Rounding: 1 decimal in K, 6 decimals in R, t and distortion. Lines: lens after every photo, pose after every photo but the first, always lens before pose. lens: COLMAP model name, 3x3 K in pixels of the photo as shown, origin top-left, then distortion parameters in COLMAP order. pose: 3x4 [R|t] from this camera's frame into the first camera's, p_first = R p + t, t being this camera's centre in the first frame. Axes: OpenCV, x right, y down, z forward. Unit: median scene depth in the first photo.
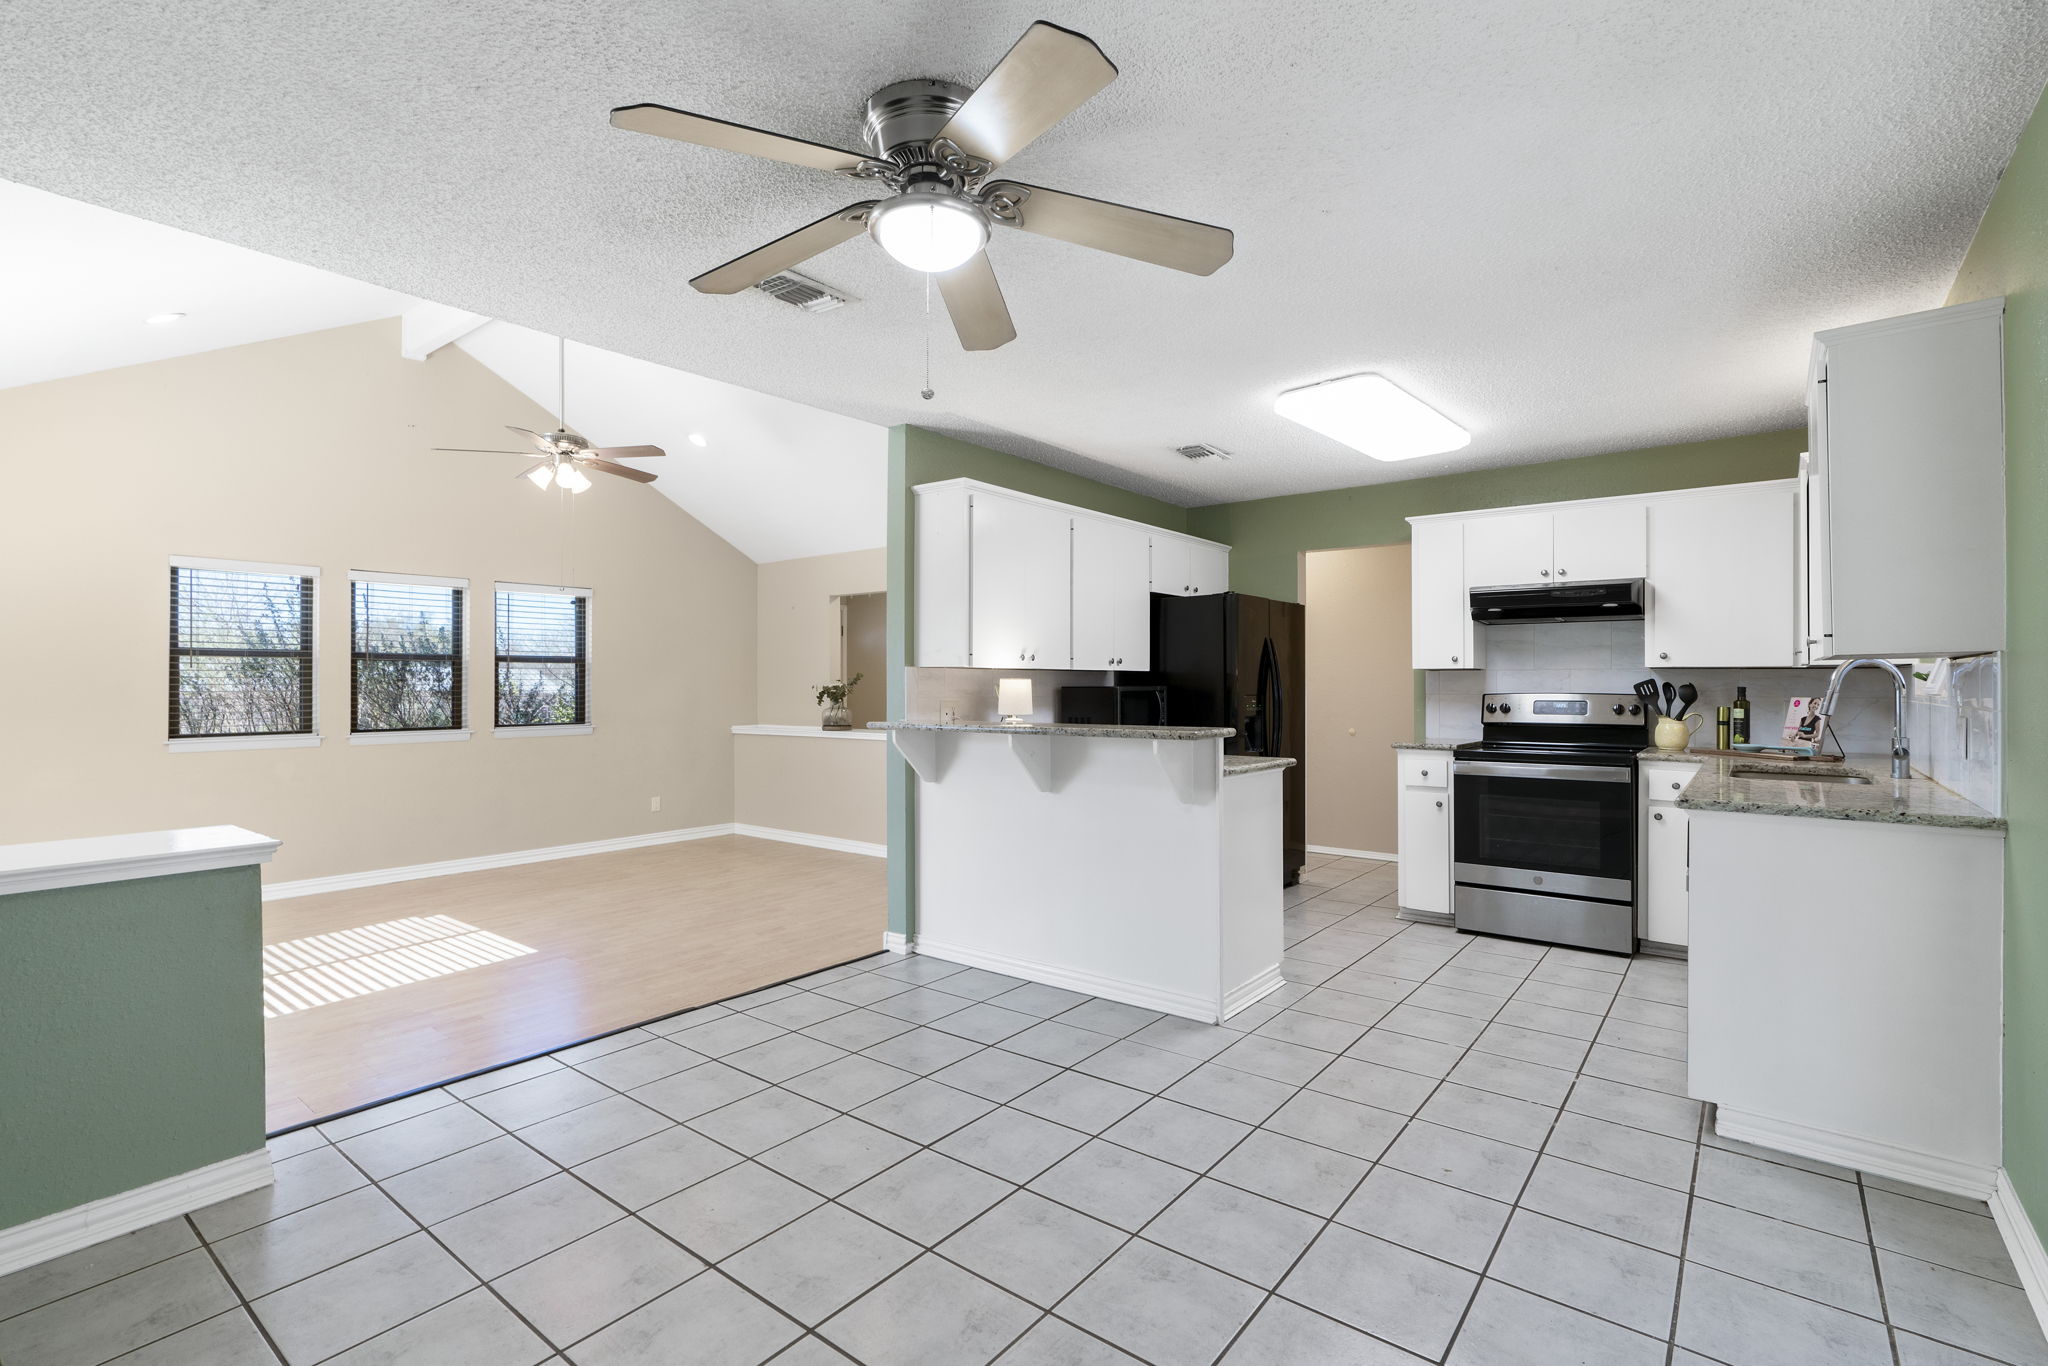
lens RADIAL K [[937.9, 0, 1010.2], [0, 937.9, 688.1], [0, 0, 1]] dist [-0.006722, 0.000592]
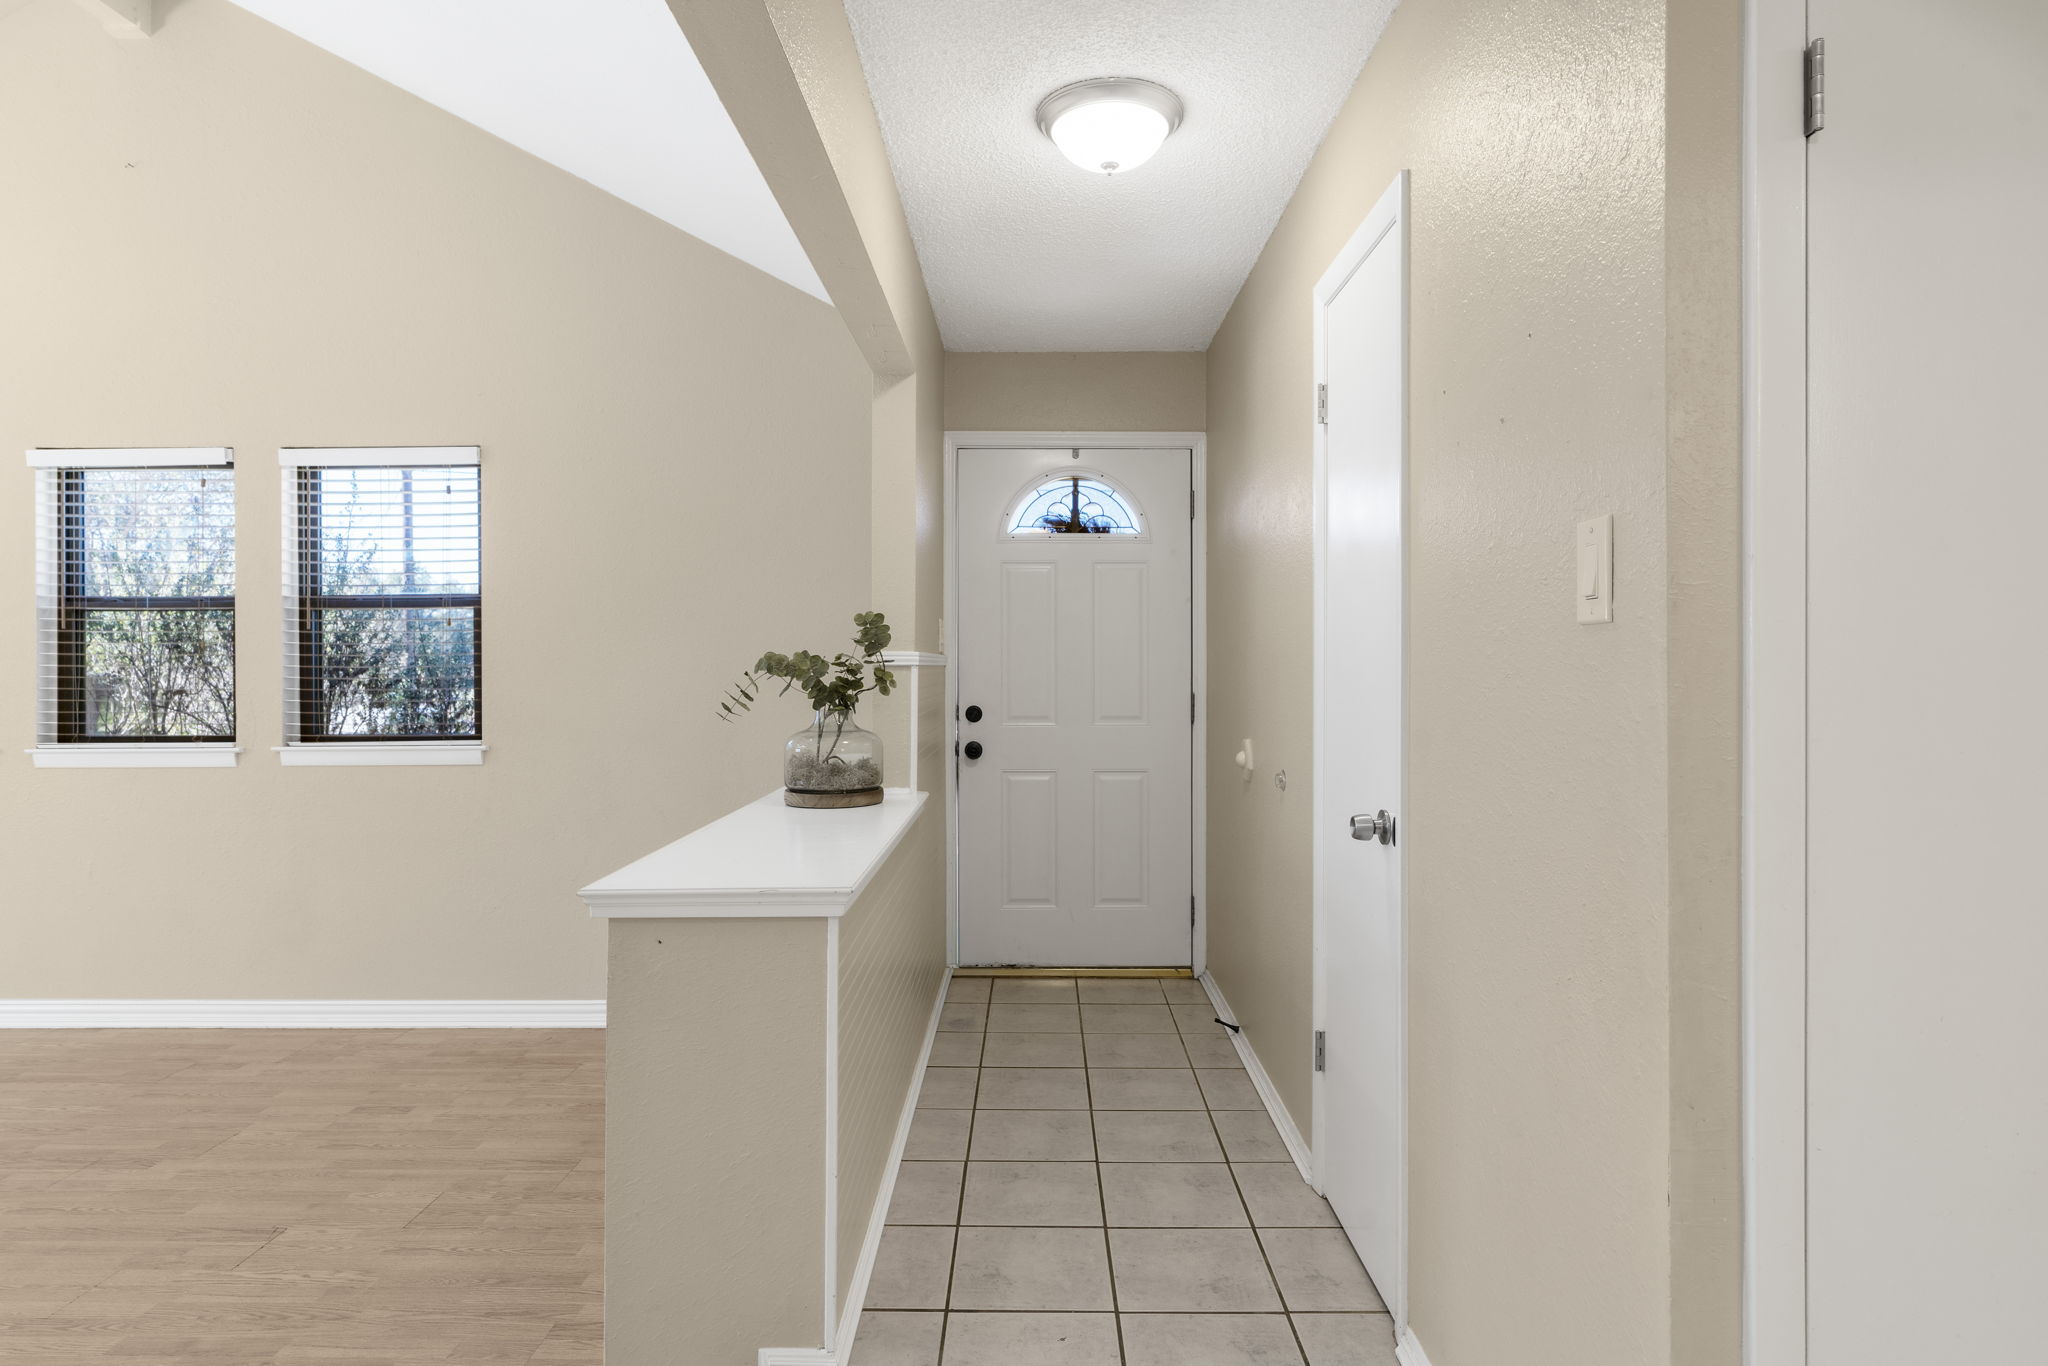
lens RADIAL K [[1060.2, 0, 976.4], [0, 1060.2, 695.0], [0, 0, 1]] dist [0.001727, 0.000902]
pose [[0.627911, -0.005141, -0.778269, 0.133850], [0.002492, 0.999986, -0.004595, 0.025228], [0.778282, 0.000946, 0.627915, 1.152895]]
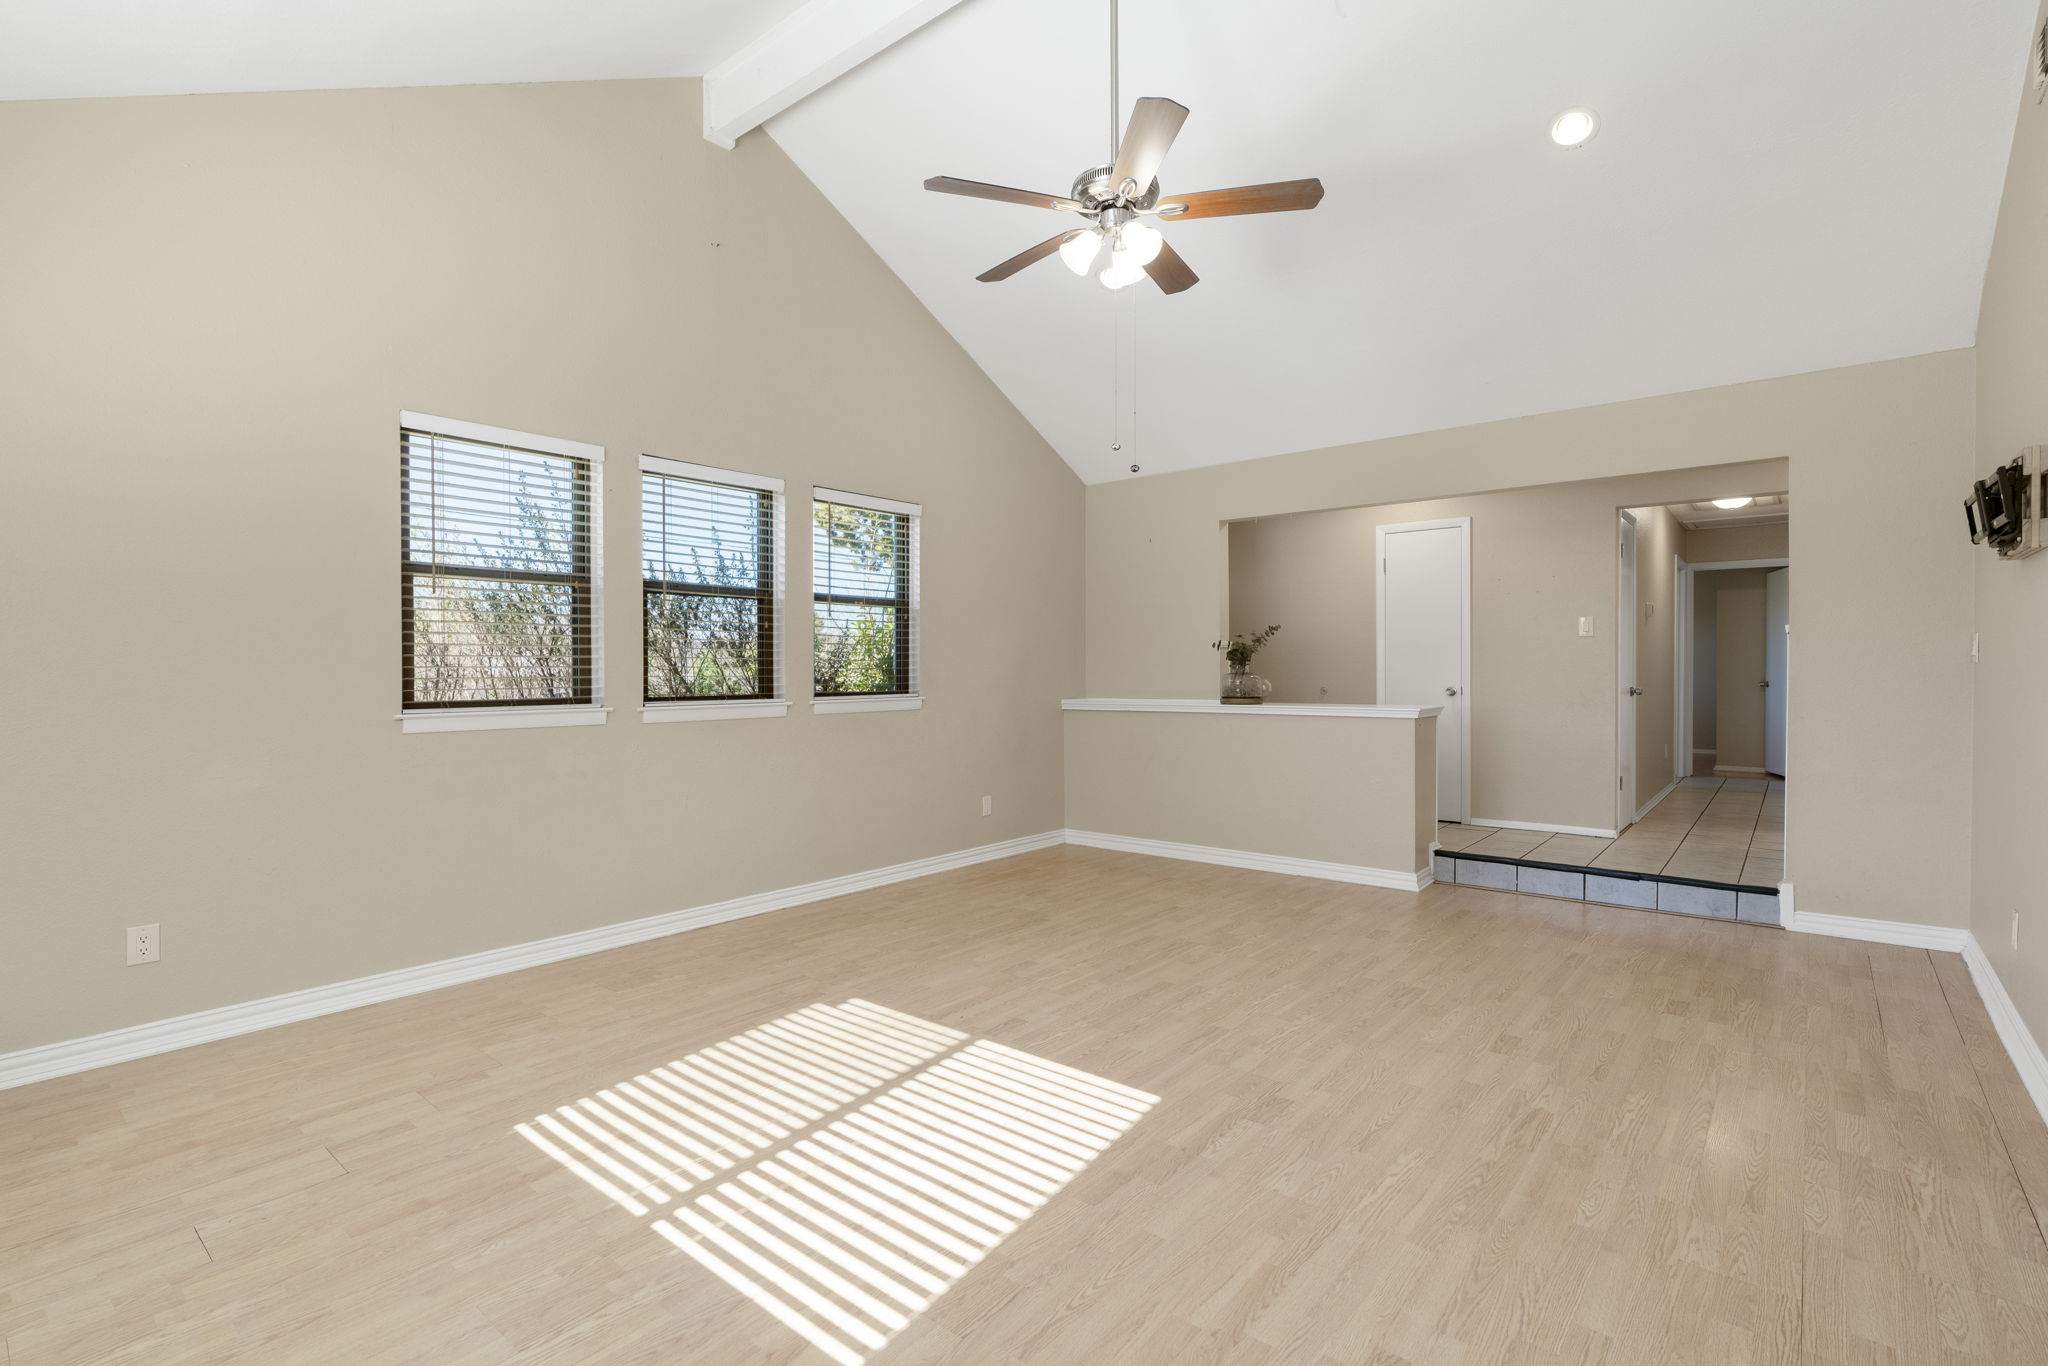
lens RADIAL K [[934.1, 0, 1028.4], [0, 934.1, 681.4], [0, 0, 1]] dist [0.004853, 0.000691]
pose [[0.999982, 0.000156, -0.006031, -0.486685], [-0.000117, 0.999979, 0.006443, 0.032173], [0.006032, -0.006443, 0.999961, 0.389711]]
